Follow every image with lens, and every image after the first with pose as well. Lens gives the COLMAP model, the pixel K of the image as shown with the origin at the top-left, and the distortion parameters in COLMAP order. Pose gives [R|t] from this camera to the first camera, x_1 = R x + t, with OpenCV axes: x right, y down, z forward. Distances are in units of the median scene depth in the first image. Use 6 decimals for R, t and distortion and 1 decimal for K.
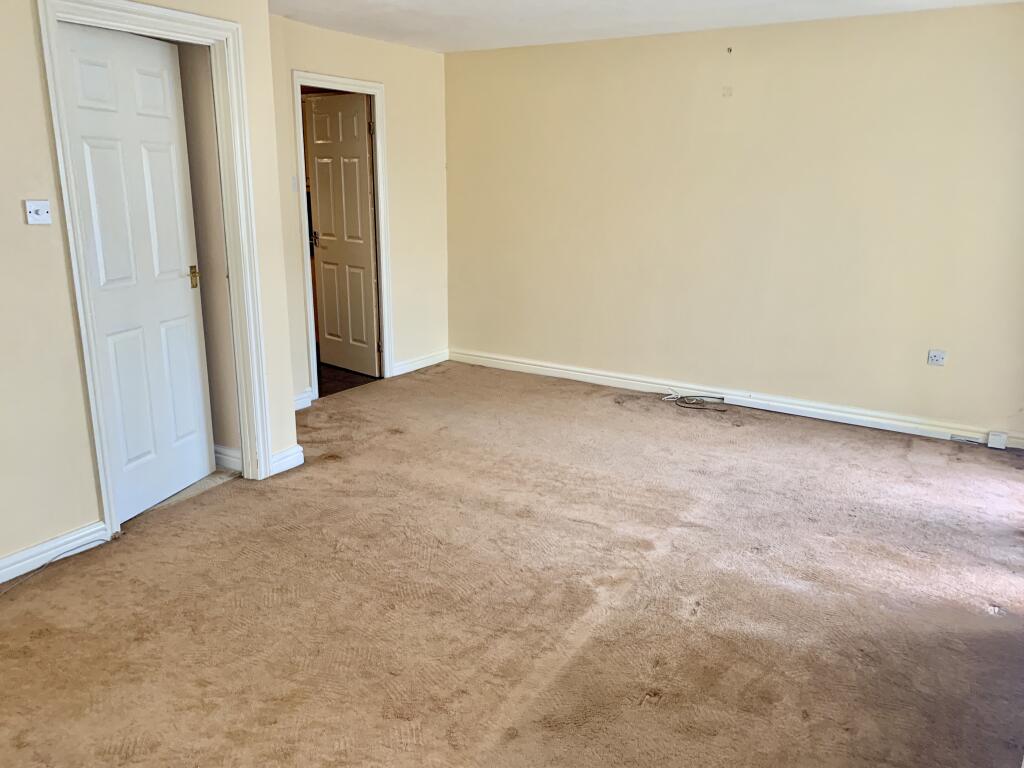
lens RADIAL K [[781.9, 0, 512.0], [0, 781.9, 384.0], [0, 0, 1]] dist [-0.005604, -0.001604]
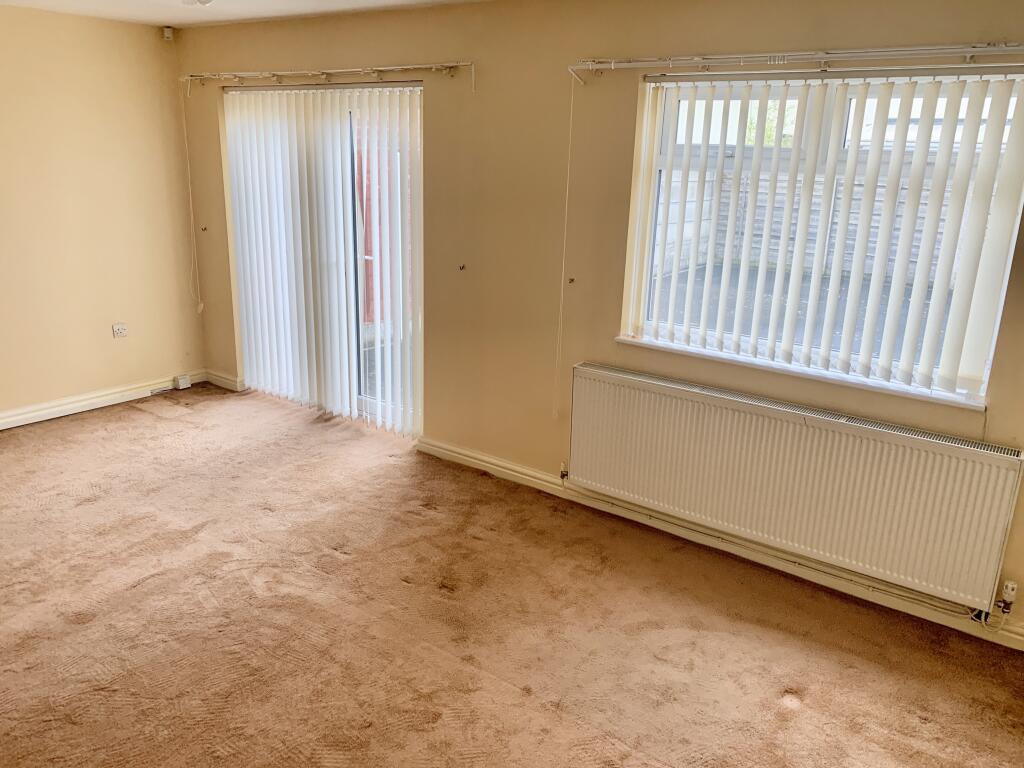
lens RADIAL K [[781.9, 0, 512.0], [0, 781.9, 384.0], [0, 0, 1]] dist [-0.005604, -0.001604]
pose [[0.046907, -0.288008, 0.956478, -0.621784], [0.219657, 0.937069, 0.271392, -0.168897], [-0.974449, 0.197367, 0.107218, 0.411924]]
